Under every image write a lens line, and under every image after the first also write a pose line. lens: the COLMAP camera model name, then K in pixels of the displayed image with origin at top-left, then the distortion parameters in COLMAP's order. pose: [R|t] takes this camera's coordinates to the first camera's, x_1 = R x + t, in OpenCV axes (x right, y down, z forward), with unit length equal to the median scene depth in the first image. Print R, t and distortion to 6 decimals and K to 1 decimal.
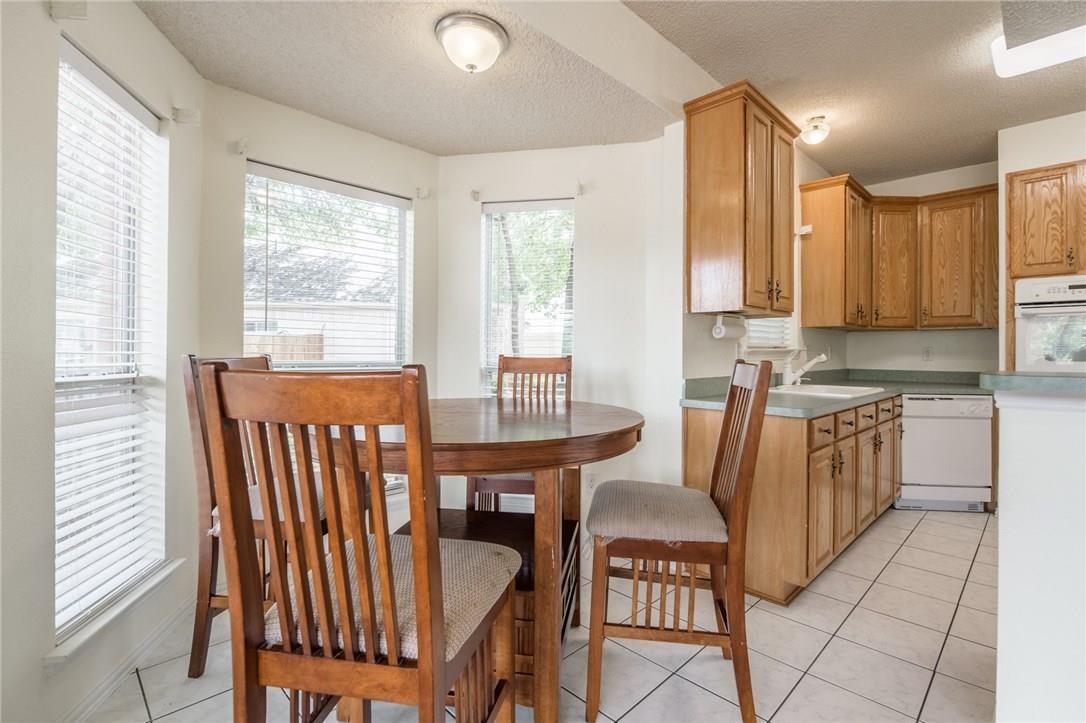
lens RADIAL K [[485.0, 0, 571.8], [0, 485.0, 352.0], [0, 0, 1]] dist [-0.007519, -0.002569]
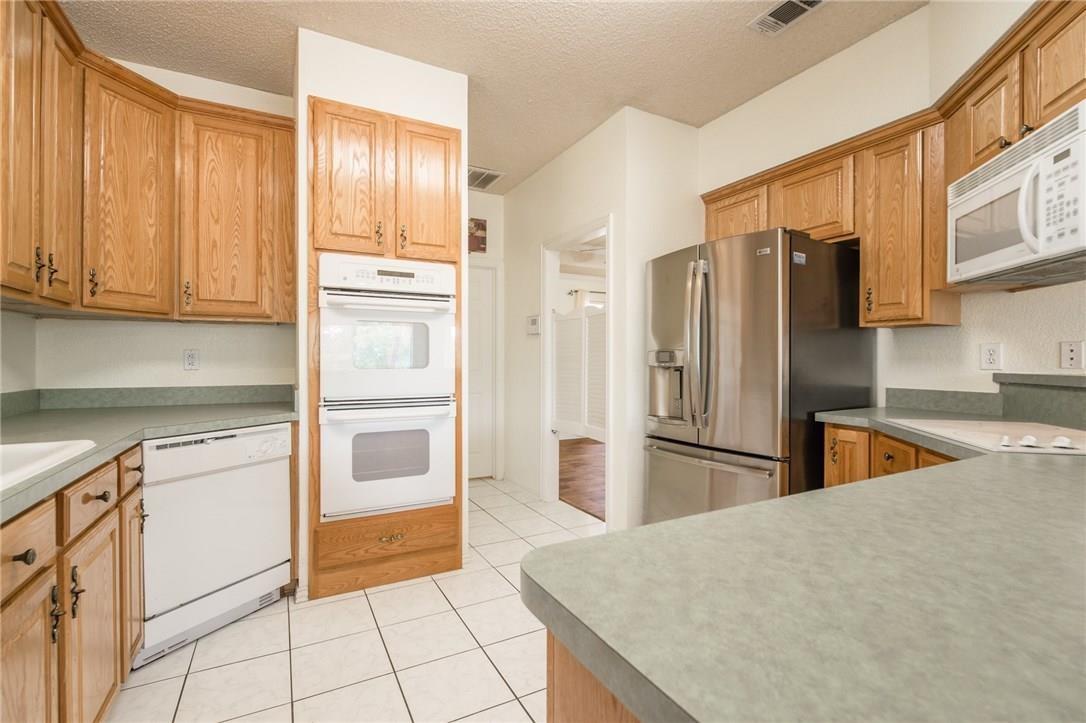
lens RADIAL K [[485.0, 0, 544.9], [0, 485.0, 359.6], [0, 0, 1]] dist [-0.007519, -0.002569]
pose [[0.292034, -0.004485, 0.956397, 0.330388], [0.000259, 0.999989, 0.004611, 0.001133], [-0.956408, -0.001099, 0.292032, 0.458603]]
